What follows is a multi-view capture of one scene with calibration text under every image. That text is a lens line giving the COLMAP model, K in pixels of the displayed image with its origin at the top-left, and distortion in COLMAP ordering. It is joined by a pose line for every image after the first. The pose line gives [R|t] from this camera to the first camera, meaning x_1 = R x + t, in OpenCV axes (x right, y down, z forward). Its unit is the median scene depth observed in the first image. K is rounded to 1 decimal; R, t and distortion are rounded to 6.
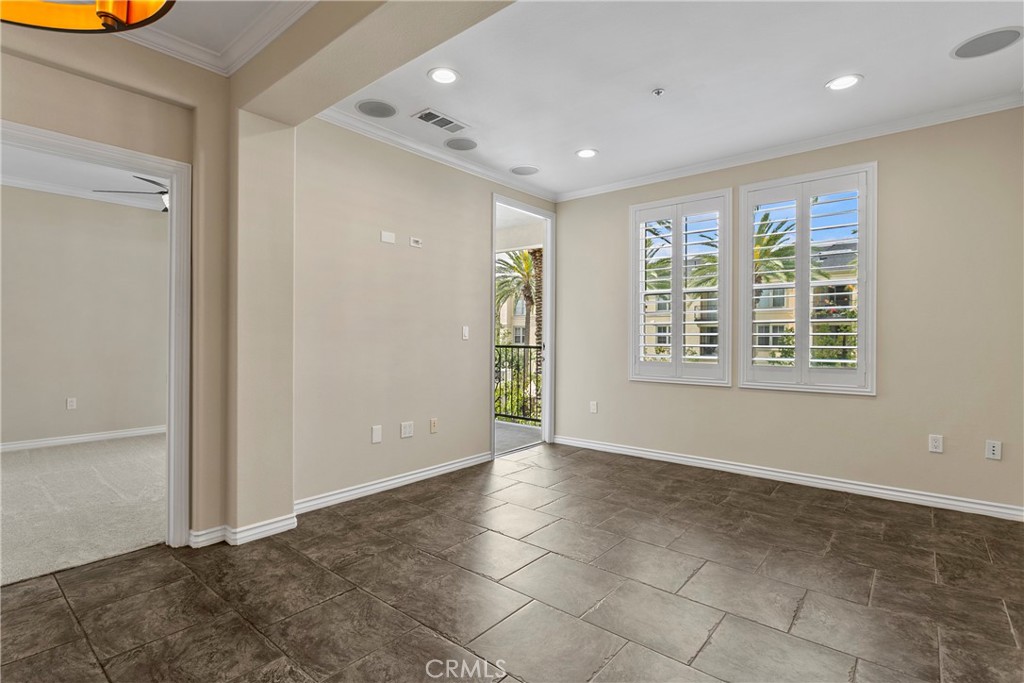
lens RADIAL K [[494.7, 0, 498.7], [0, 494.7, 340.4], [0, 0, 1]] dist [-0.014286, 0.005380]
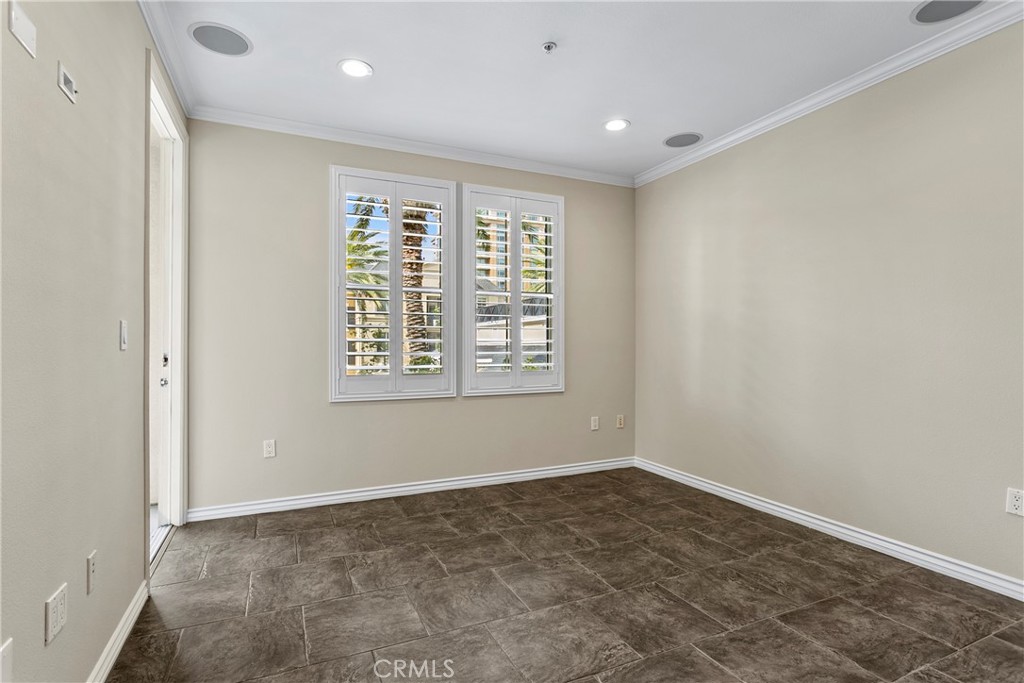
lens RADIAL K [[494.7, 0, 504.2], [0, 494.7, 344.1], [0, 0, 1]] dist [-0.014286, 0.005380]
pose [[0.422747, -0.002951, 0.906243, -0.429262], [0.007917, 0.999969, -0.000437, -0.004846], [-0.906213, 0.007360, 0.422757, 0.677130]]
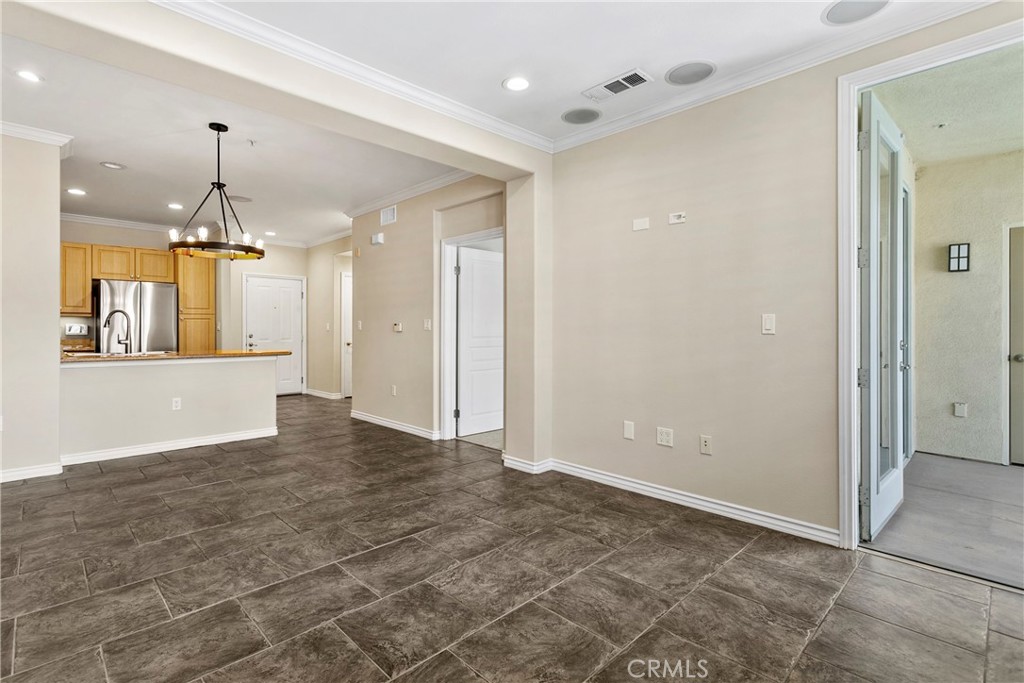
lens RADIAL K [[489.9, 0, 507.6], [0, 489.9, 327.7], [0, 0, 1]] dist [0.005793, 0.000976]
pose [[-0.088559, -0.005793, -0.996054, 0.827505], [-0.008179, 0.999954, -0.005089, -0.005975], [0.996037, 0.007696, -0.088602, 0.947890]]
